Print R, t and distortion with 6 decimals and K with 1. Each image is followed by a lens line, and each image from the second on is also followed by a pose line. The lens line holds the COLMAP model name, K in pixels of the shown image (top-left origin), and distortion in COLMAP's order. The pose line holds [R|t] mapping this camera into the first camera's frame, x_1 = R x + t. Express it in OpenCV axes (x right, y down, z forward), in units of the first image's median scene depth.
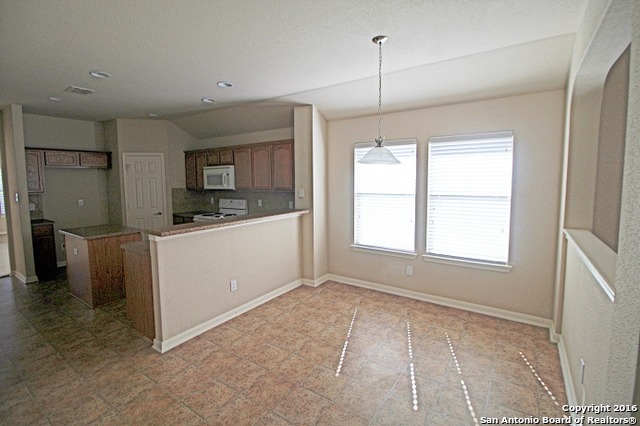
lens RADIAL K [[296.4, 0, 316.6], [0, 296.4, 206.4], [0, 0, 1]] dist [-0.015098, -0.000580]
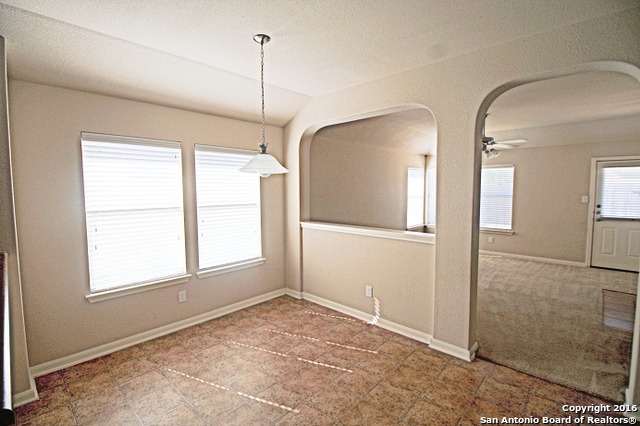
lens RADIAL K [[292.8, 0, 339.4], [0, 292.8, 203.8], [0, 0, 1]] dist [-0.000883, -0.000595]
pose [[0.117598, -0.047055, 0.991946, -0.367005], [0.085850, 0.995619, 0.037052, -0.033082], [-0.989344, 0.080801, 0.121122, 0.347688]]
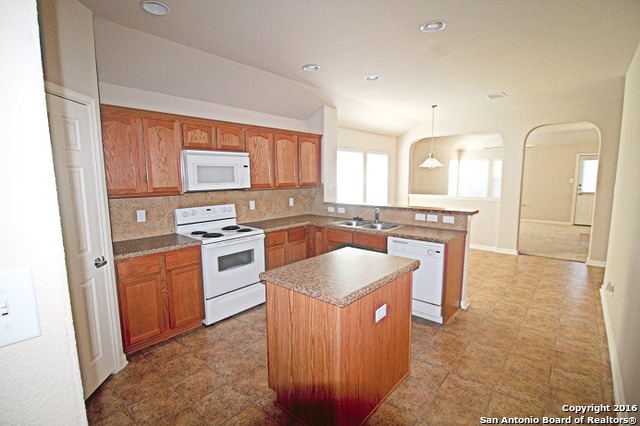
lens RADIAL K [[302.2, 0, 306.8], [0, 302.2, 219.2], [0, 0, 1]] dist [-0.016996, 0.000063]
pose [[0.126297, -0.132338, 0.983126, -1.086154], [0.097808, 0.987894, 0.120415, -0.064157], [-0.987159, 0.080949, 0.137711, 0.863504]]
